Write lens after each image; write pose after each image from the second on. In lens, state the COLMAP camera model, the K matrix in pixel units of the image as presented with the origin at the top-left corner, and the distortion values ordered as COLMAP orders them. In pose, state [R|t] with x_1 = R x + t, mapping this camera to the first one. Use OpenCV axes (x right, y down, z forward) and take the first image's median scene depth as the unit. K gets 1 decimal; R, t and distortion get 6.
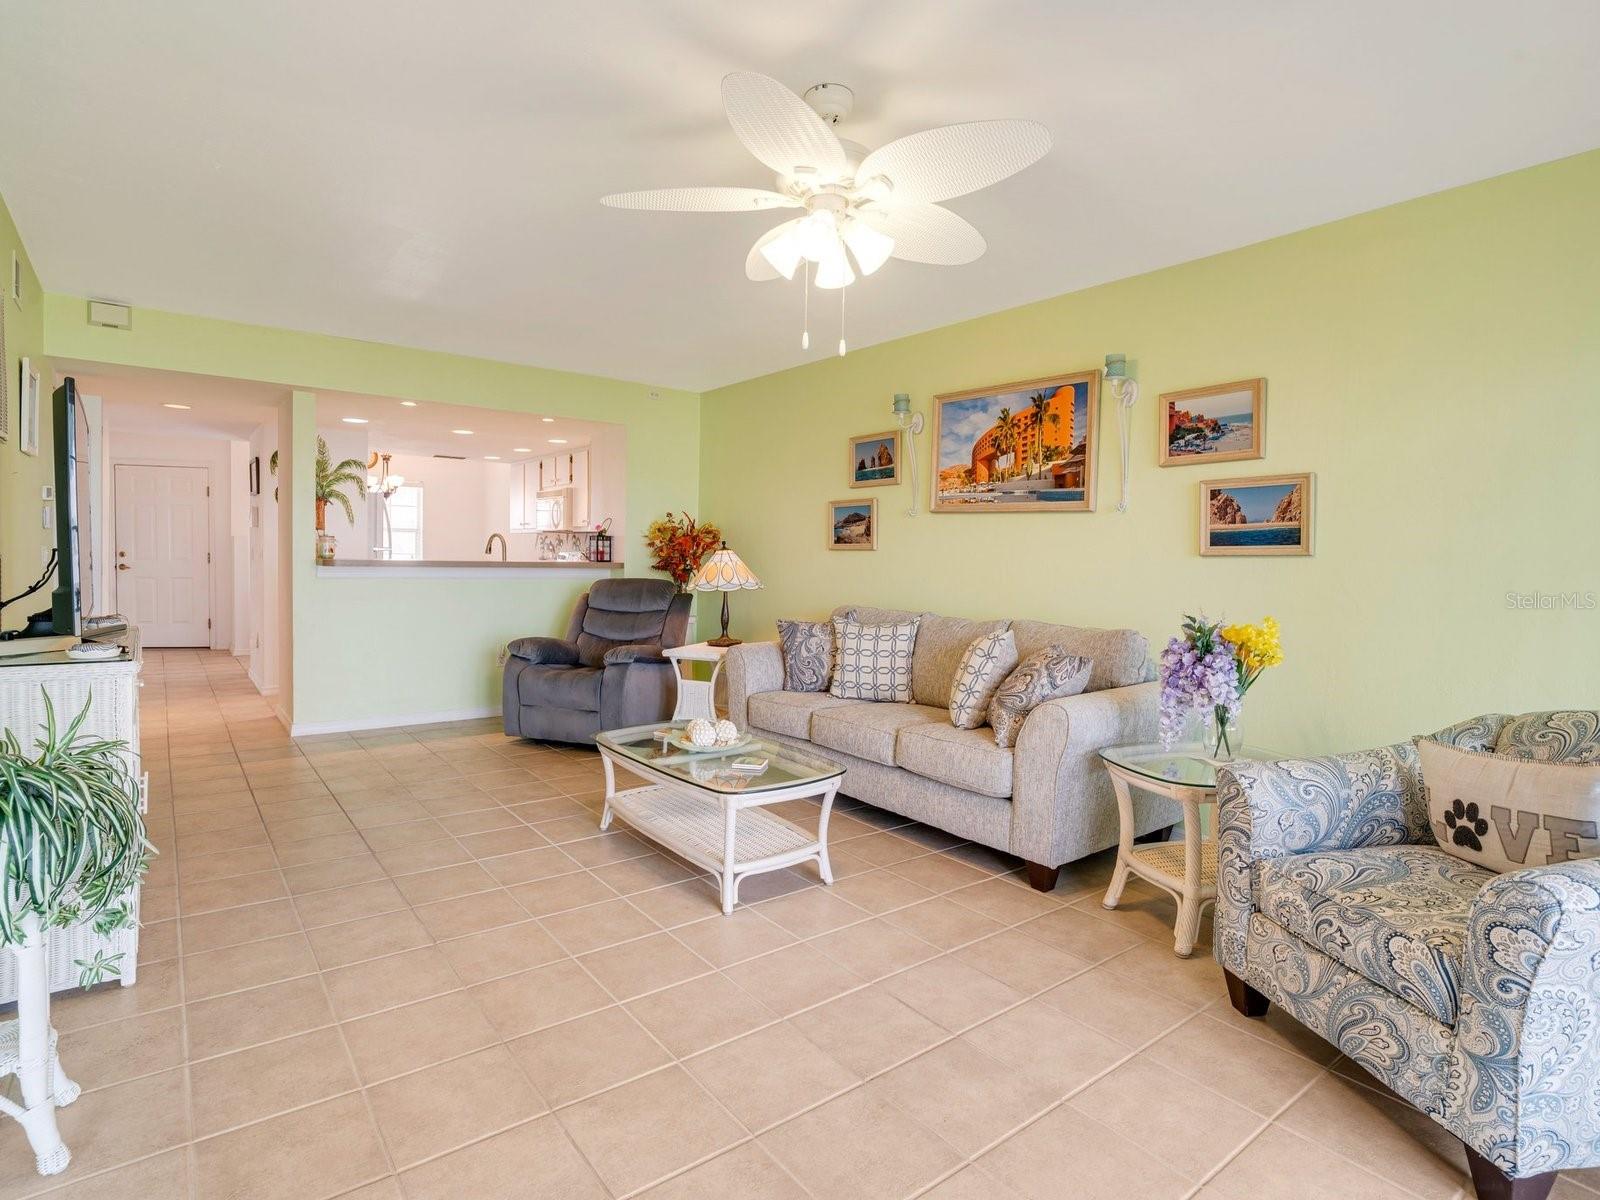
lens RADIAL K [[836.5, 0, 781.8], [0, 836.5, 590.0], [0, 0, 1]] dist [-0.015822, 0.000535]
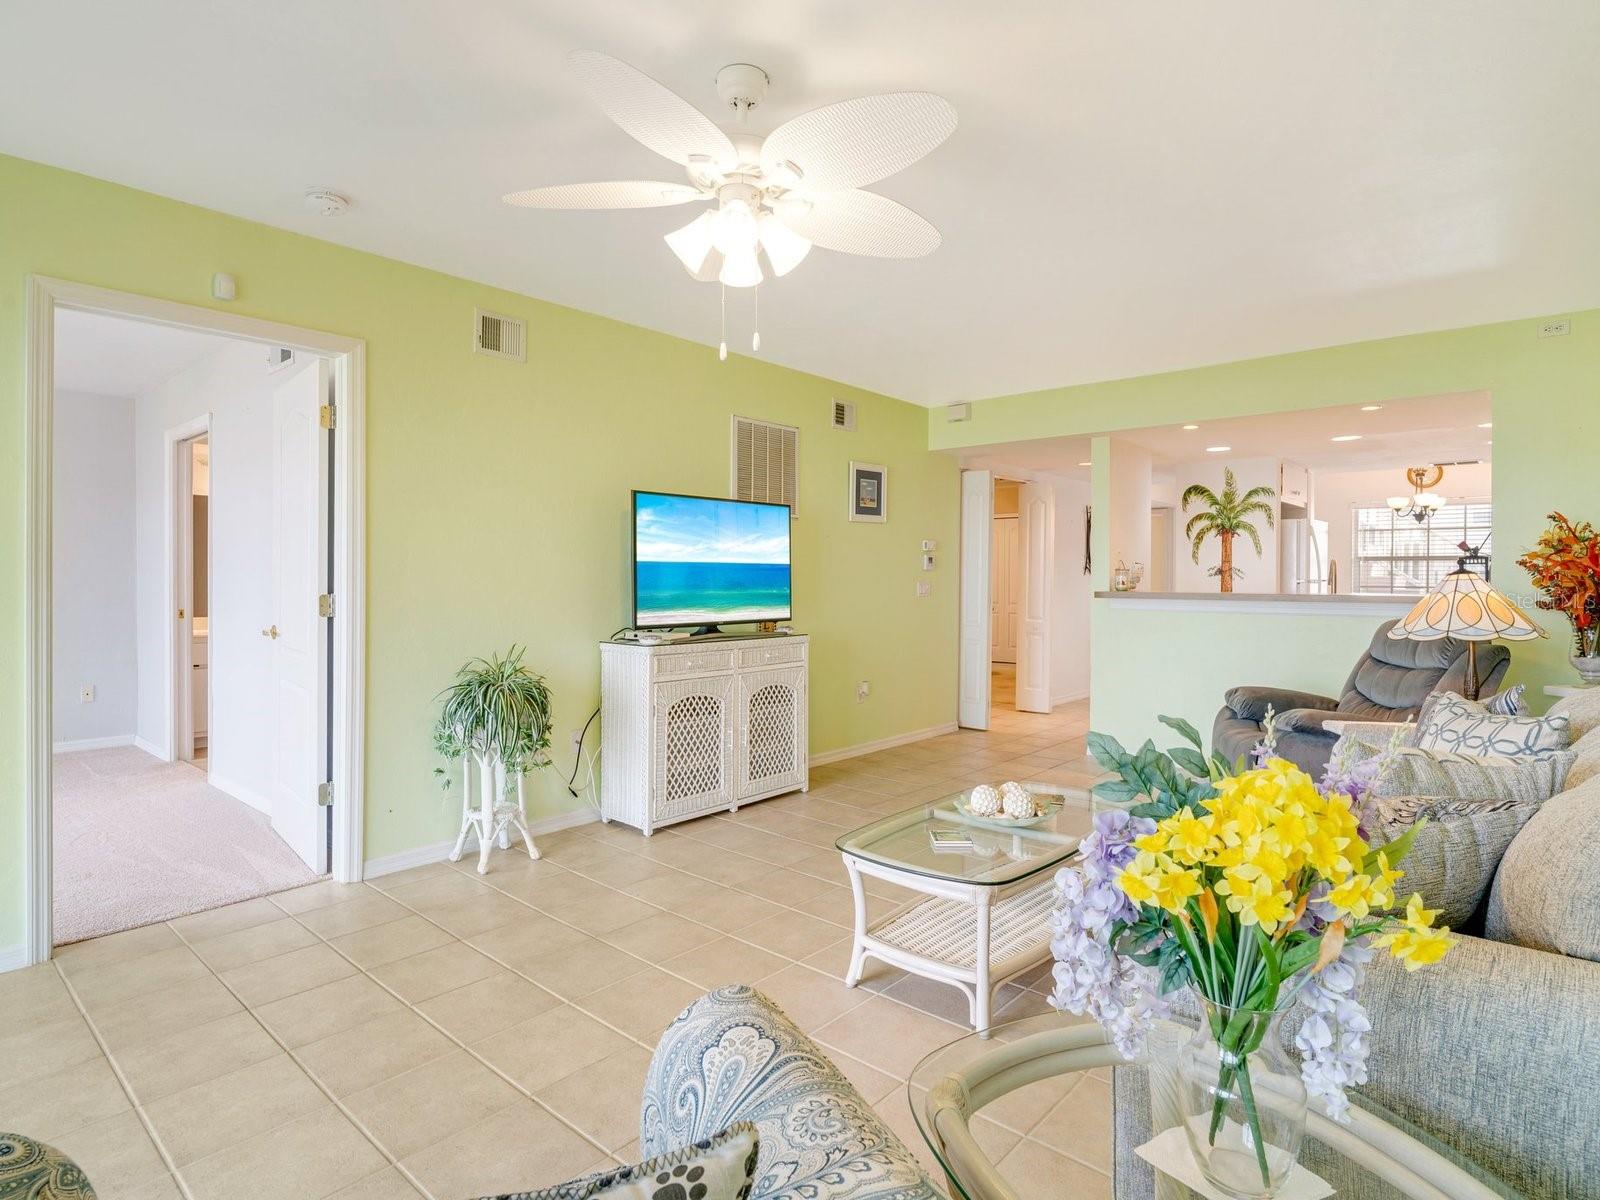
lens RADIAL K [[865.0, 0, 777.9], [0, 865.0, 581.6], [0, 0, 1]] dist [-0.014600, -0.000187]
pose [[0.192561, -0.013839, -0.981187, 0.552840], [-0.040284, 0.998946, -0.021995, -0.008781], [0.980458, 0.043761, 0.191801, 0.449404]]
